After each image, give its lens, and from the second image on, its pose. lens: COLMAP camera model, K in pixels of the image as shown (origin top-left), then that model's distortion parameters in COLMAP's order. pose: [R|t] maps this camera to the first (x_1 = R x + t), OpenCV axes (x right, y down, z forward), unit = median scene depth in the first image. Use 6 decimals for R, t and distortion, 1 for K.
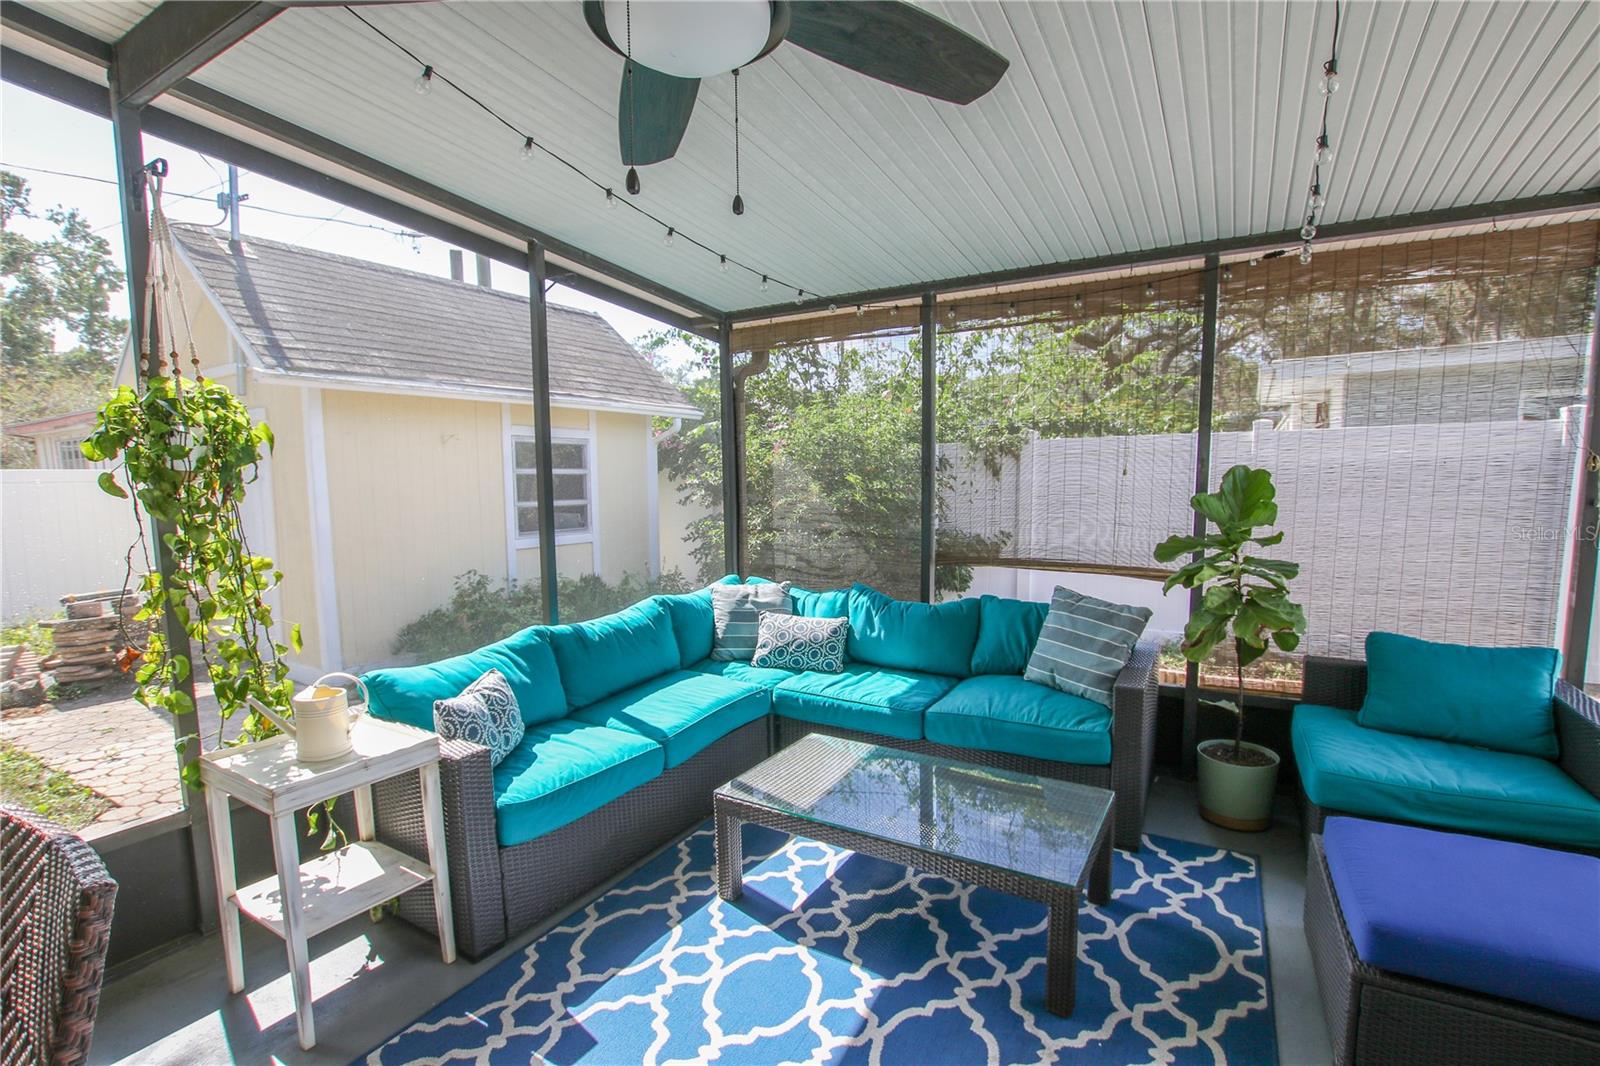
lens RADIAL K [[735.5, 0, 794.5], [0, 735.5, 545.3], [0, 0, 1]] dist [-0.033398, 0.005349]
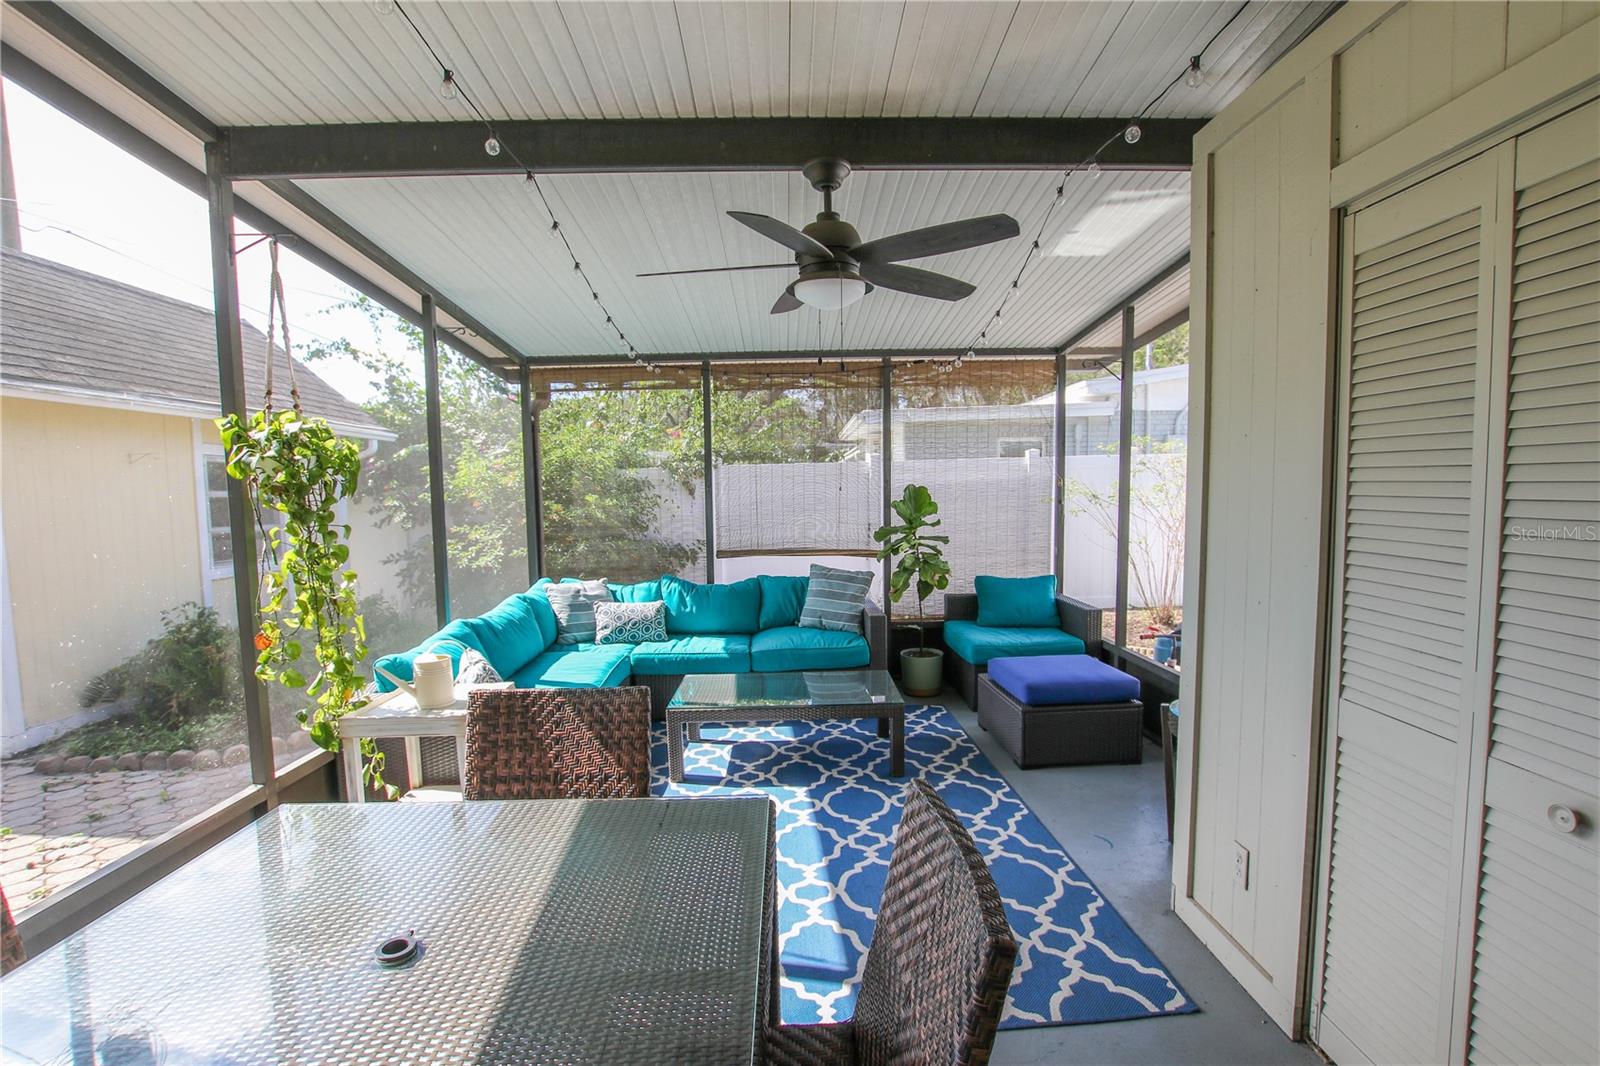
lens RADIAL K [[735.5, 0, 794.5], [0, 735.5, 545.3], [0, 0, 1]] dist [-0.033398, 0.005349]
pose [[0.850967, -0.044954, 0.523291, -0.473054], [0.060162, 0.998115, -0.012090, 0.034573], [-0.521762, 0.041770, 0.852068, -0.283599]]
